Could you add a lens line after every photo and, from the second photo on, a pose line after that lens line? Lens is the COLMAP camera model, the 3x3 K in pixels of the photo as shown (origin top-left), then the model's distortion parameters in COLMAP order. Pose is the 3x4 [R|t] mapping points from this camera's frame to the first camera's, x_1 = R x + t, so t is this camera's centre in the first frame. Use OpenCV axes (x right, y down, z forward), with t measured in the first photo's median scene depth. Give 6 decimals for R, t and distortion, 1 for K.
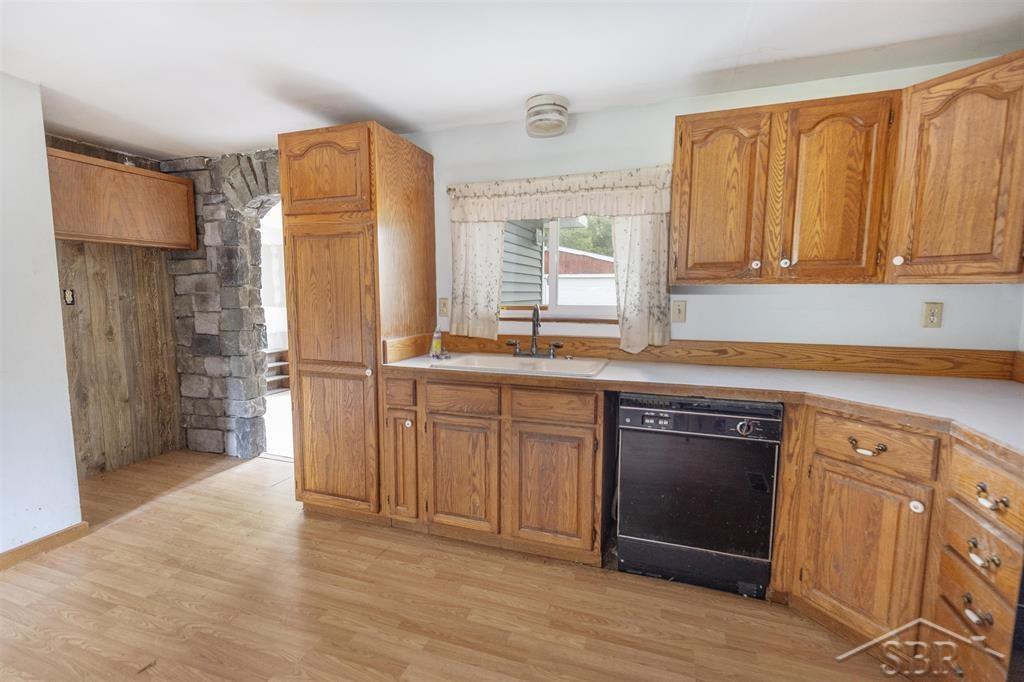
lens RADIAL K [[453.5, 0, 512.0], [0, 453.5, 341.0], [0, 0, 1]] dist [-0.000255, -0.000039]
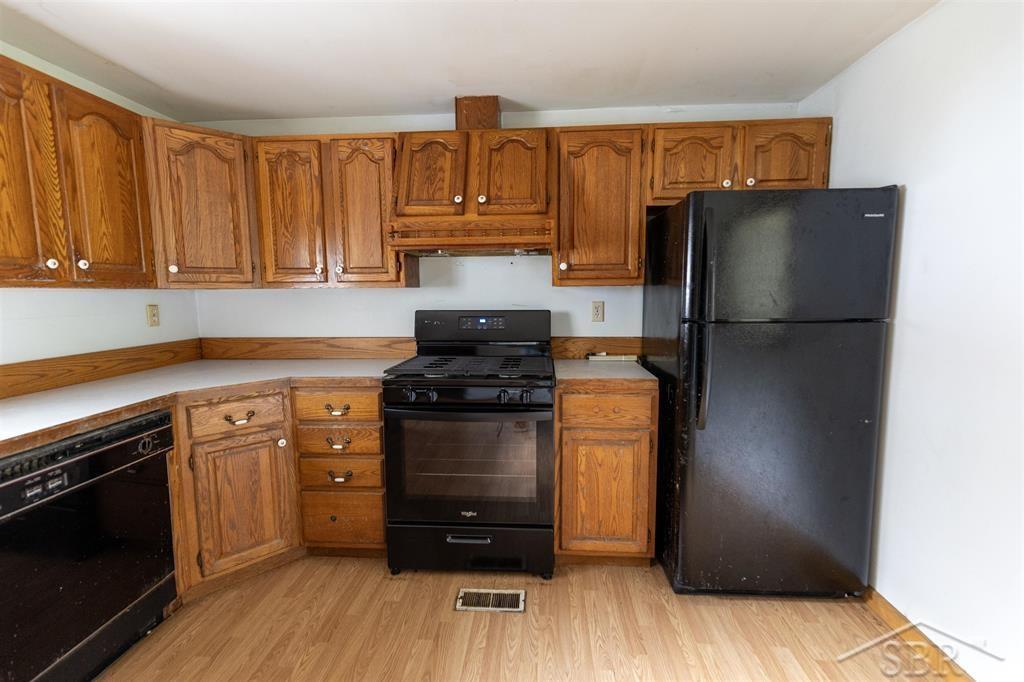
lens RADIAL K [[453.5, 0, 512.0], [0, 453.5, 341.0], [0, 0, 1]] dist [-0.000255, -0.000039]
pose [[-0.259353, -0.102942, 0.960281, -0.530851], [0.113705, 0.984133, 0.136208, -0.055829], [-0.959066, 0.144515, -0.243533, 0.487288]]
